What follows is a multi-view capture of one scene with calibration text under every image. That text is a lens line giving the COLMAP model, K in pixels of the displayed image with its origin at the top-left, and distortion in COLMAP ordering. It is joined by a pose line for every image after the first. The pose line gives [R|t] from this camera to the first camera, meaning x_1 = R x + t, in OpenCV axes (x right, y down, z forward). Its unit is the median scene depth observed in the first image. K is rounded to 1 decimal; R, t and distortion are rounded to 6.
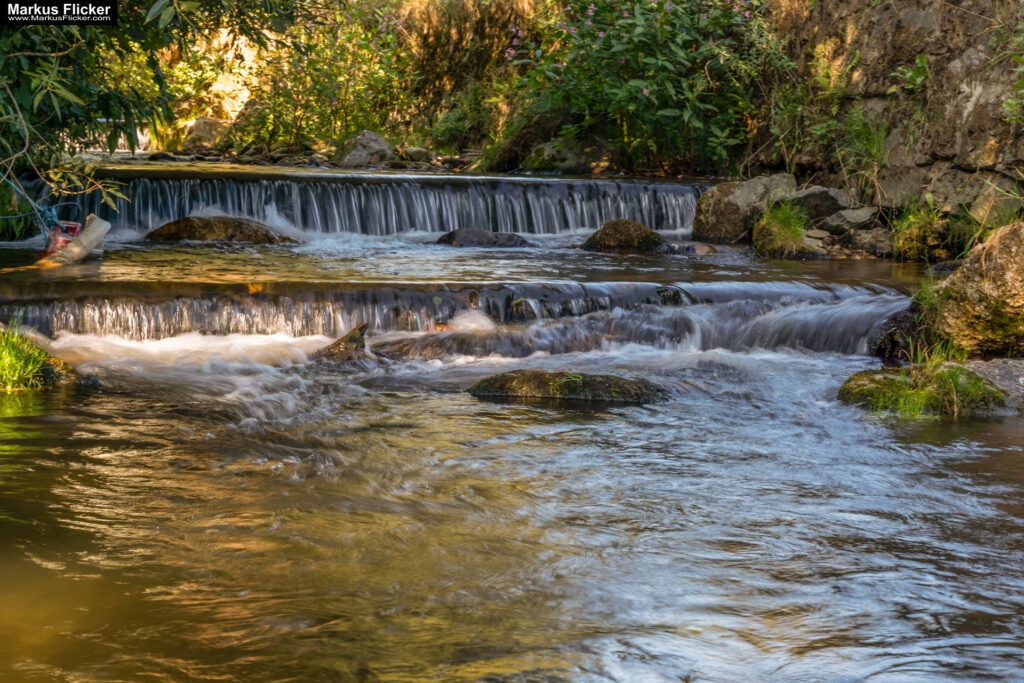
lens RADIAL K [[1851.9, 0, 512.0], [0, 1851.9, 341.5], [0, 0, 1]] dist [0.041140, -0.233178]
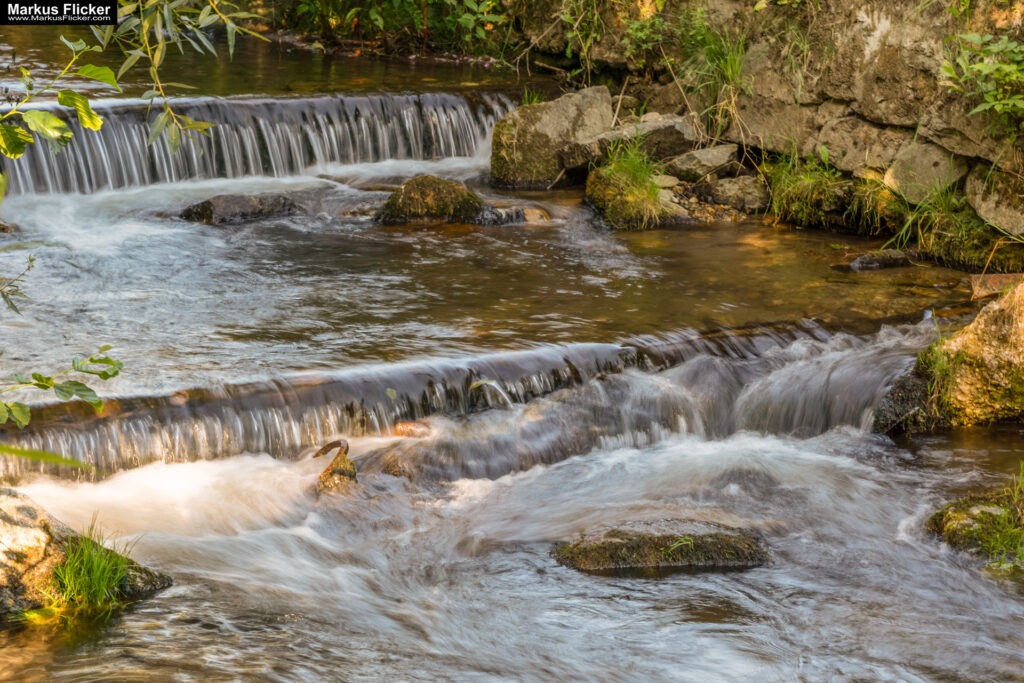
lens RADIAL K [[3203.2, 0, 511.1], [0, 3203.2, 286.3], [0, 0, 1]] dist [0.042450, 1.123918]
pose [[0.963714, -0.054134, 0.261390, -0.264131], [0.030351, 0.995092, 0.094184, -0.148343], [-0.265205, -0.082833, 0.960627, -0.302142]]
